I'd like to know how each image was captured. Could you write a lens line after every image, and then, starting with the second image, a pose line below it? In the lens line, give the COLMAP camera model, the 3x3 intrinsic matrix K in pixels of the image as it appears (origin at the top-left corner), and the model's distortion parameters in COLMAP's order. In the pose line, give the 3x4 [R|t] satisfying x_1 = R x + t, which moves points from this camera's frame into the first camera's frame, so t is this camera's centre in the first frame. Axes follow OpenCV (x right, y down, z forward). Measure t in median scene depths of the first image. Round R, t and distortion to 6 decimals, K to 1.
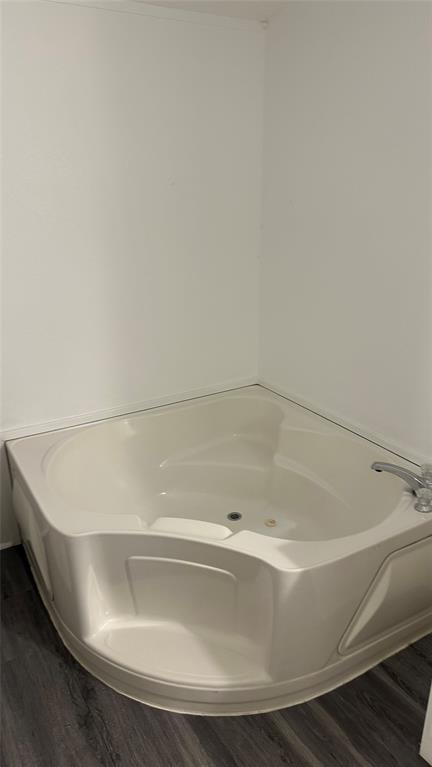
lens RADIAL K [[535.0, 0, 214.7], [0, 535.0, 381.7], [0, 0, 1]] dist [-0.019058, -0.020979]
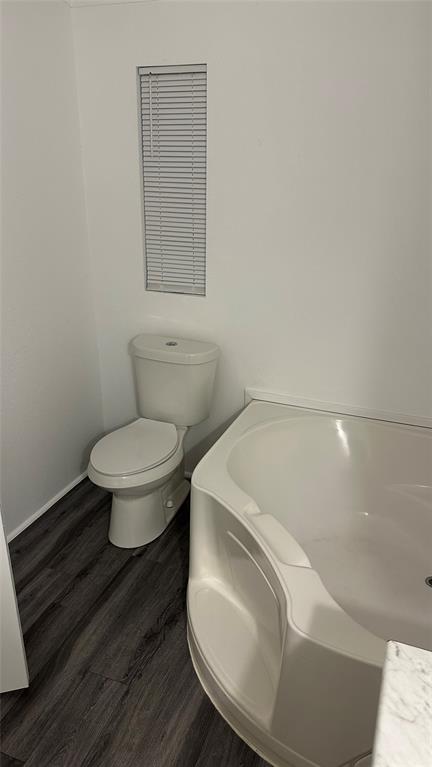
lens RADIAL K [[535.0, 0, 216.0], [0, 535.0, 385.8], [0, 0, 1]] dist [-0.019058, -0.020979]
pose [[0.611265, 0.317459, -0.724966, 0.517369], [-0.290246, 0.942121, 0.167825, -0.112765], [0.736283, 0.107833, 0.668027, 0.268991]]
